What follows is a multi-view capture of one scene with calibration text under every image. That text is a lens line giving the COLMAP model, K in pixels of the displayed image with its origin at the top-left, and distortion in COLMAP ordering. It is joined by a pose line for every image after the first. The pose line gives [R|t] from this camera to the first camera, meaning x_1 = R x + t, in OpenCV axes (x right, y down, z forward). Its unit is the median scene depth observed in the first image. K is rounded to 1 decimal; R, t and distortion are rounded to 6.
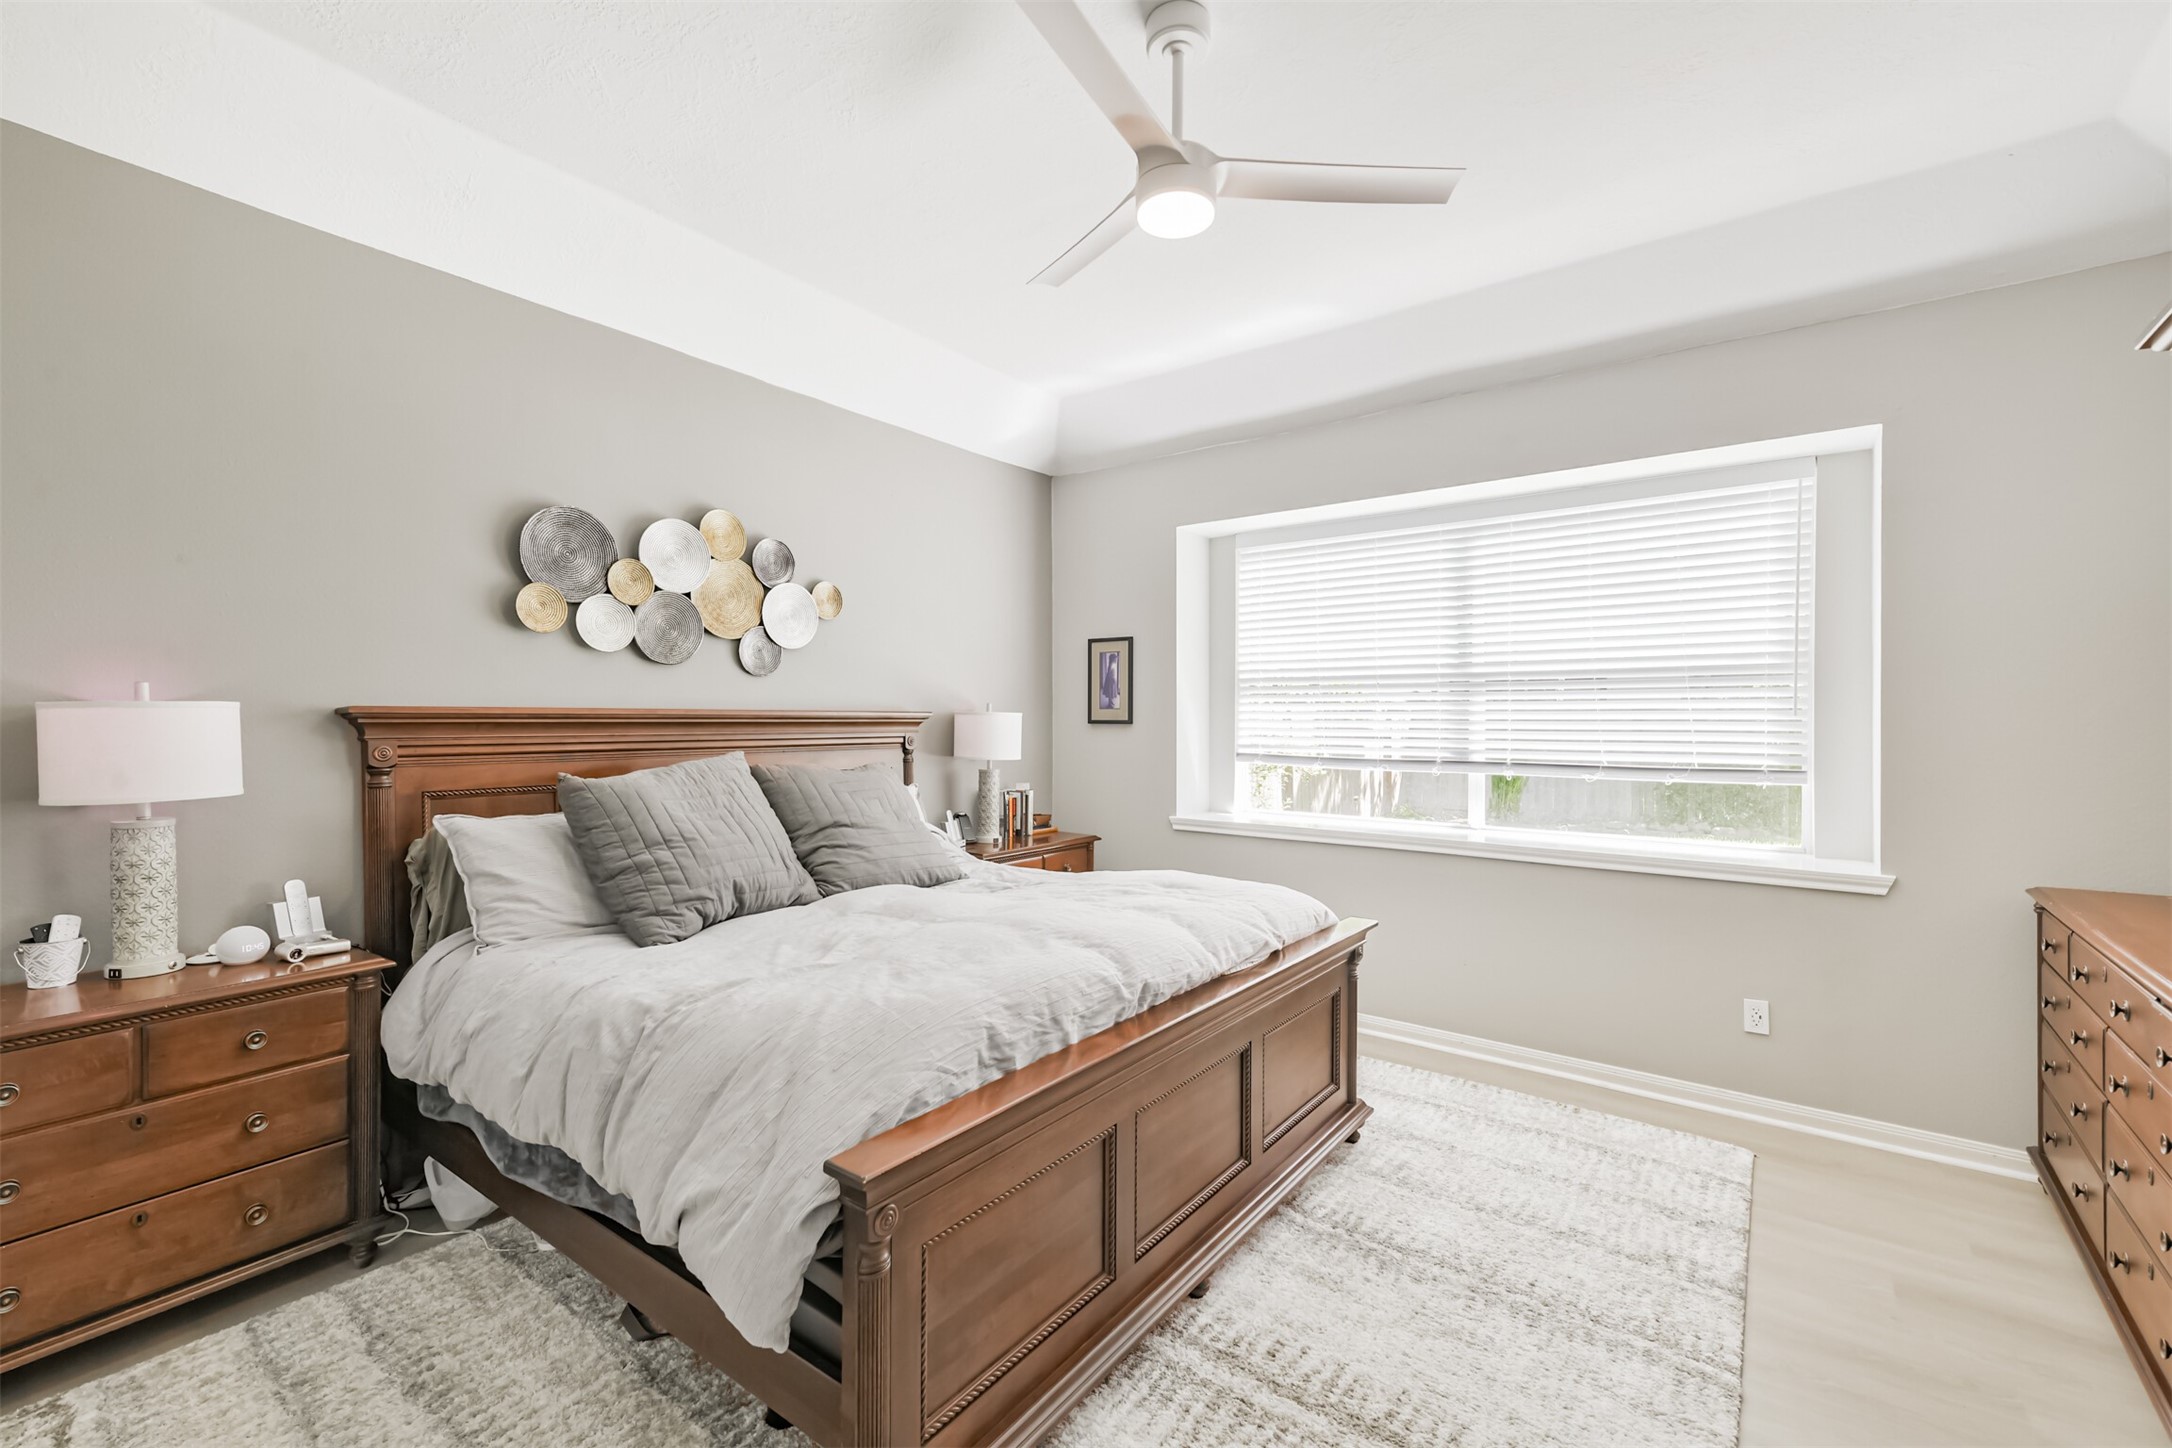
lens RADIAL K [[937.8, 0, 1089.6], [0, 937.8, 725.7], [0, 0, 1]] dist [0.027569, -0.011236]
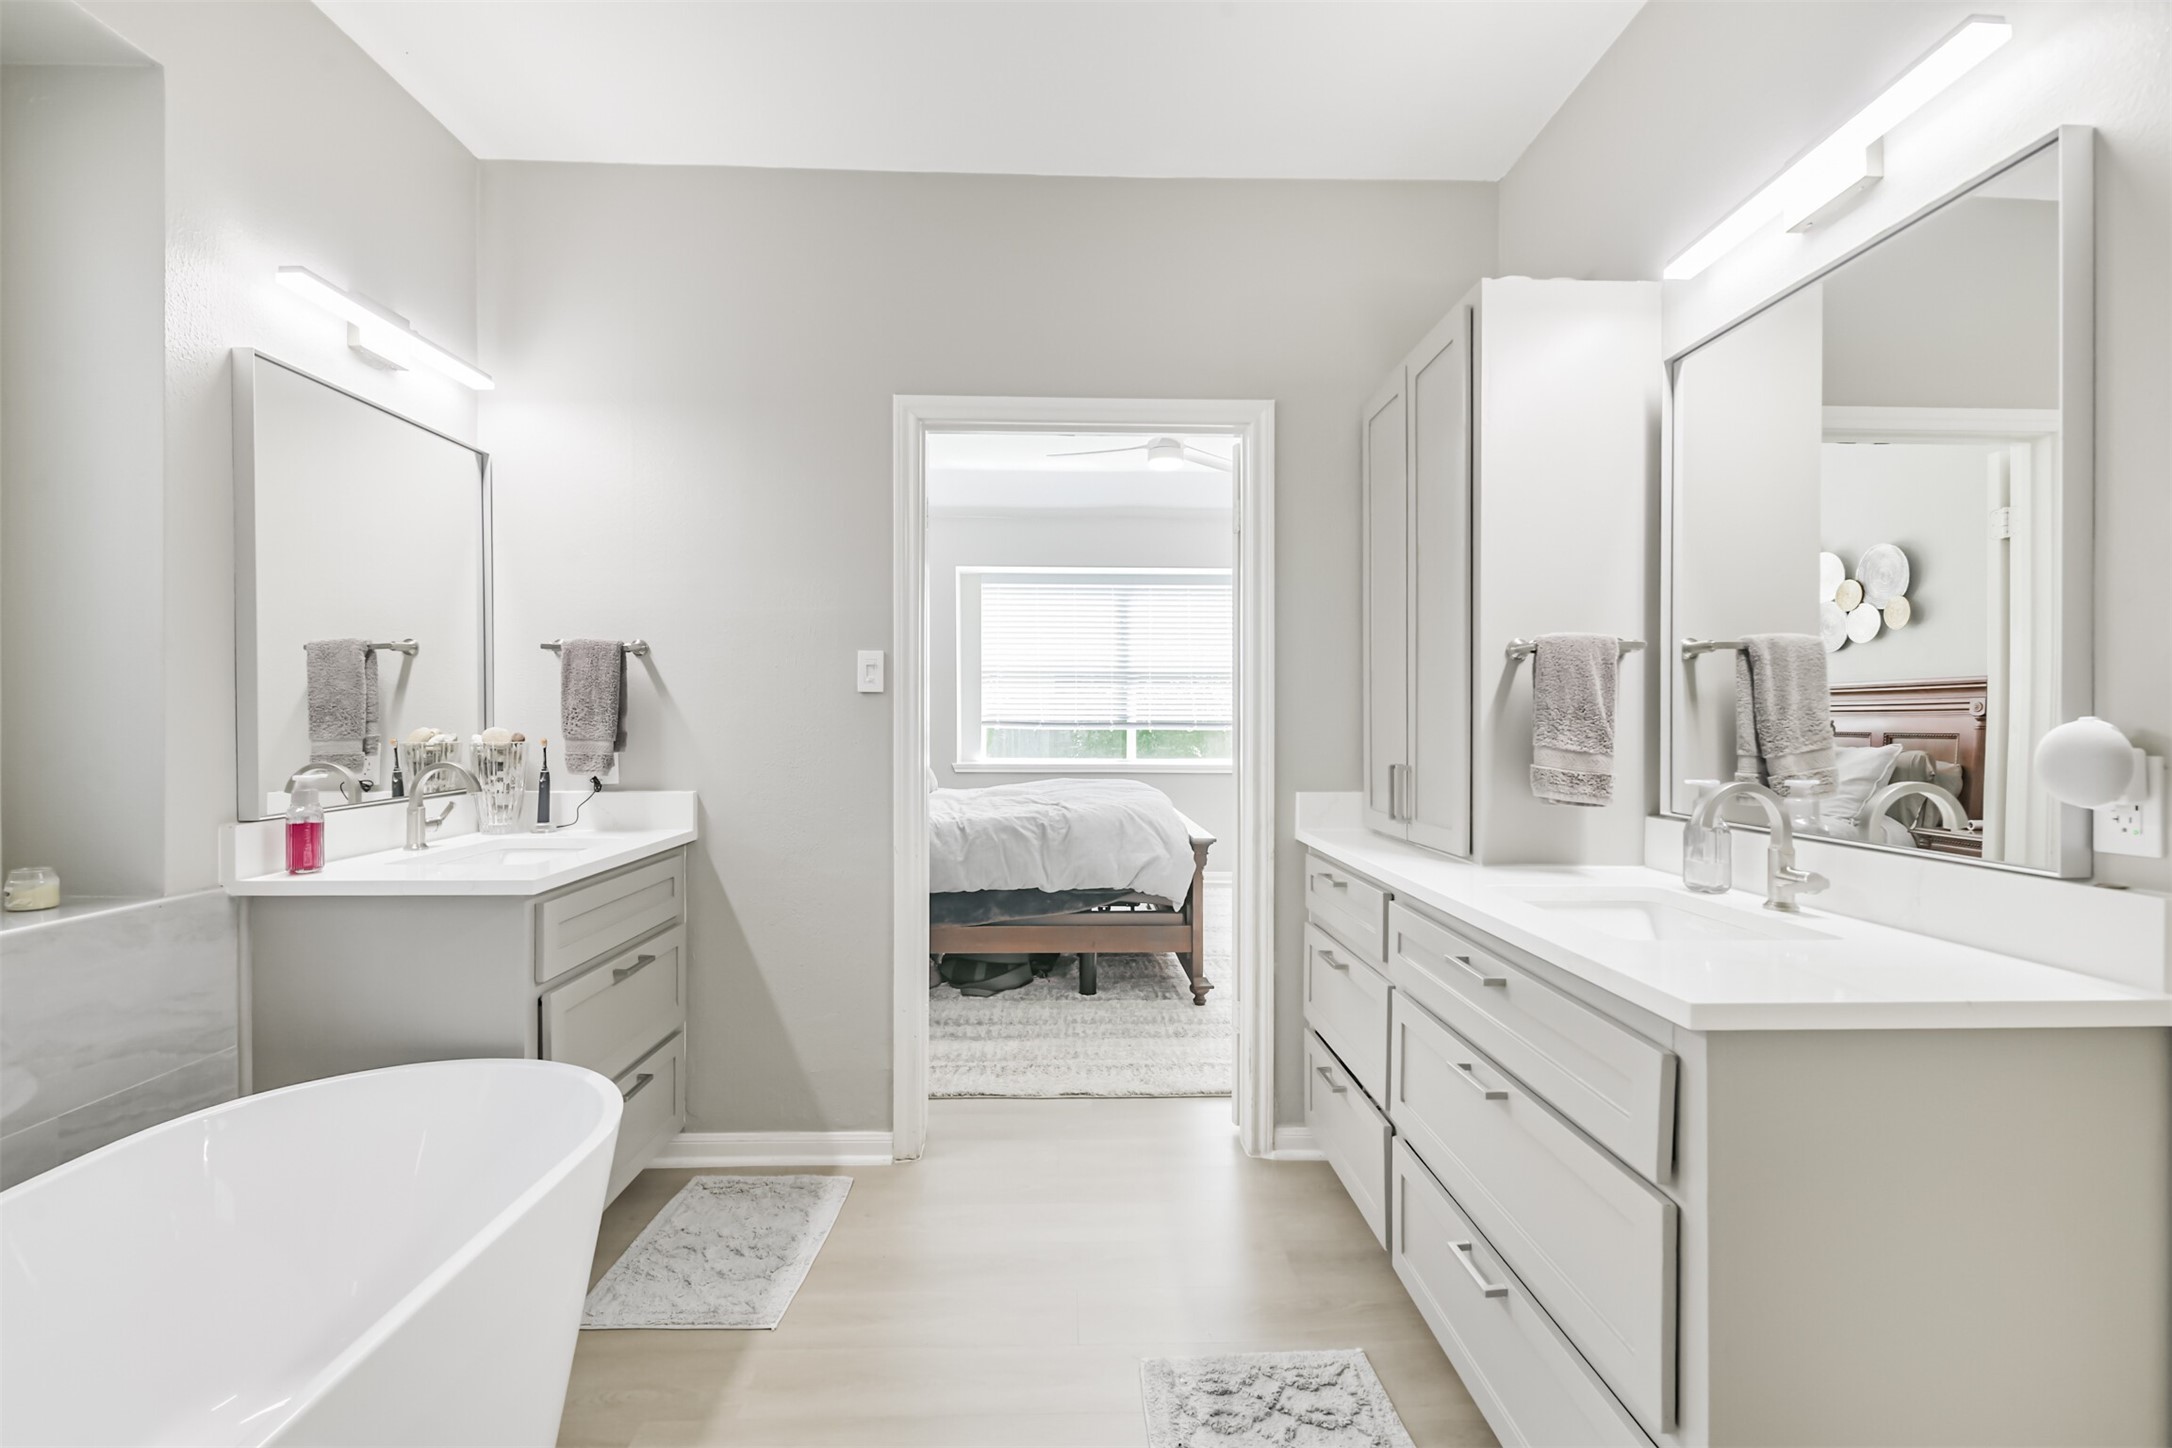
lens RADIAL K [[955.6, 0, 1090.2], [0, 955.6, 728.8], [0, 0, 1]] dist [0.017325, -0.012268]
pose [[0.779945, -0.007032, 0.625808, -0.759382], [0.003595, 0.999971, 0.006755, 0.037504], [-0.625837, -0.003018, 0.779948, -0.337047]]
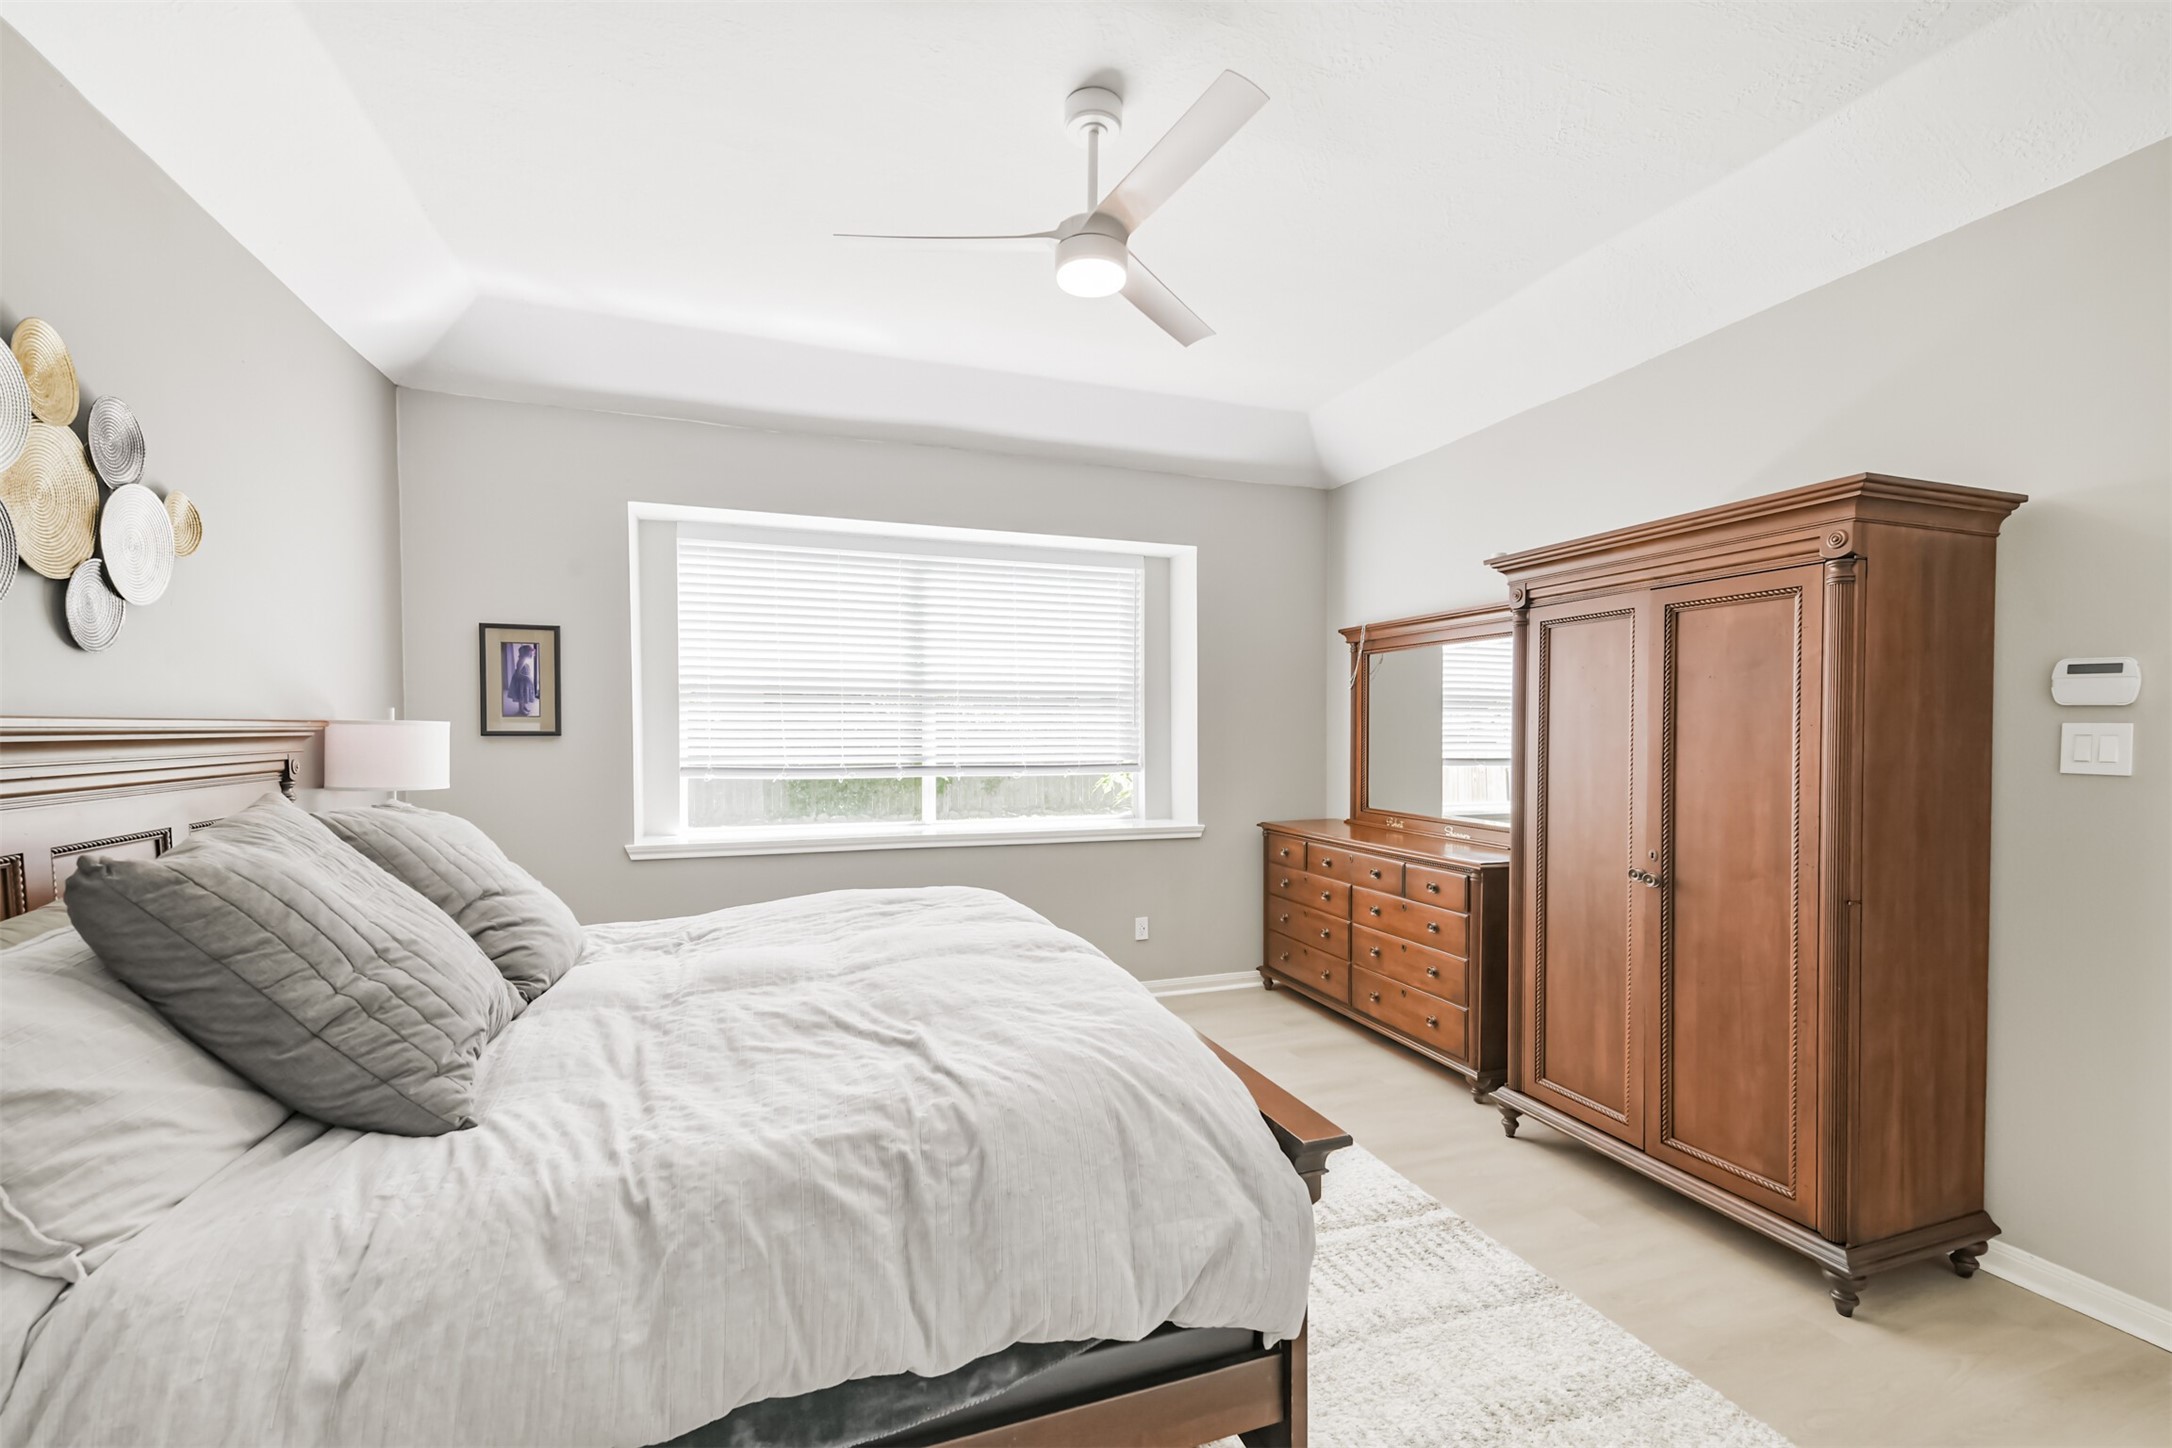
lens RADIAL K [[926.9, 0, 1101.0], [0, 926.9, 756.3], [0, 0, 1]] dist [0.026134, -0.011534]
pose [[0.543644, -0.027451, 0.838867, -0.428020], [0.004412, 0.999545, 0.029850, -0.006809], [-0.839304, -0.012526, 0.543518, 0.205352]]
